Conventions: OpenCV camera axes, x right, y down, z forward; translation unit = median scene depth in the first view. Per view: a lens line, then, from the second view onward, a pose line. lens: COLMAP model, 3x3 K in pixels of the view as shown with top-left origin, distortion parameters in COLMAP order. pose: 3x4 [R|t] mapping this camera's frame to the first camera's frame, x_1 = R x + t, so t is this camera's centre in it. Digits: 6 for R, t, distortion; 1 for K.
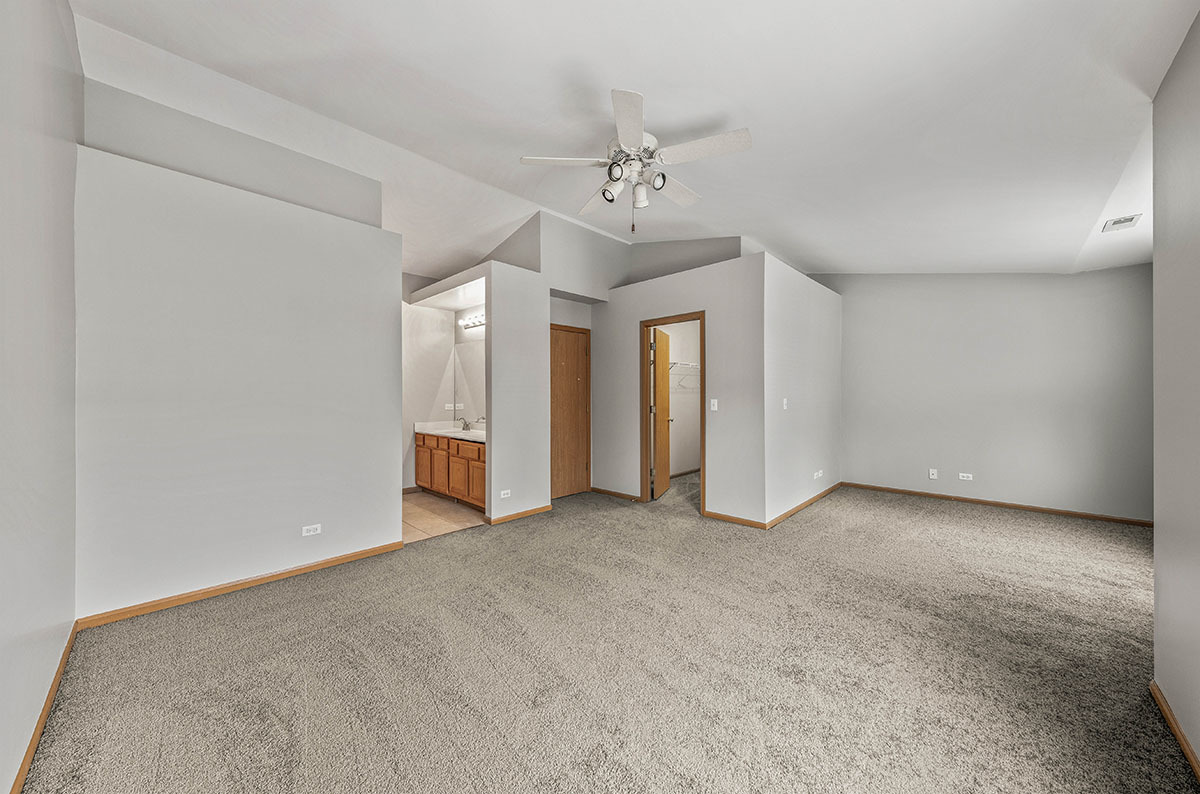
lens RADIAL K [[418.1, 0, 599.7], [0, 418.1, 397.2], [0, 0, 1]] dist [-0.000623, -0.000032]
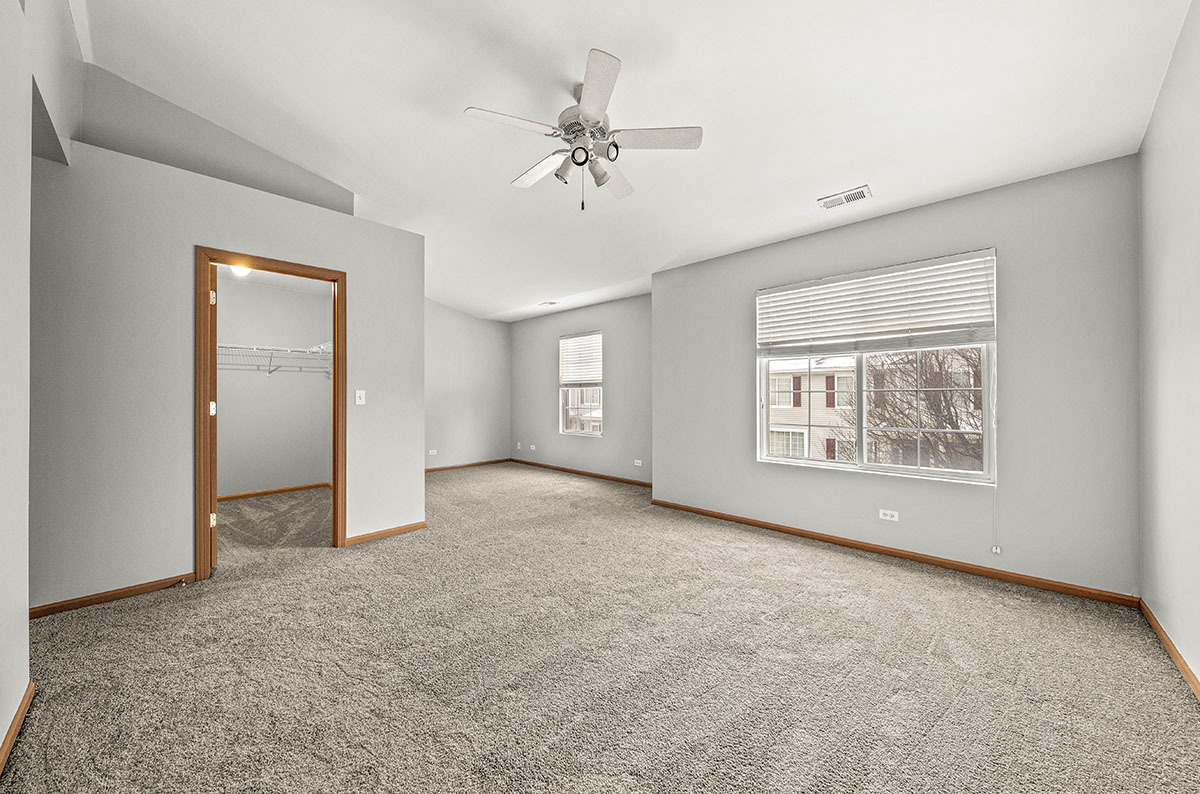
lens RADIAL K [[418.1, 0, 594.0], [0, 418.1, 392.4], [0, 0, 1]] dist [-0.000623, -0.000032]
pose [[-0.000839, 0.006552, 0.999978, -0.666912], [0.009536, 0.999933, -0.006543, 0.023482], [-0.999954, 0.009531, -0.000902, 0.737857]]
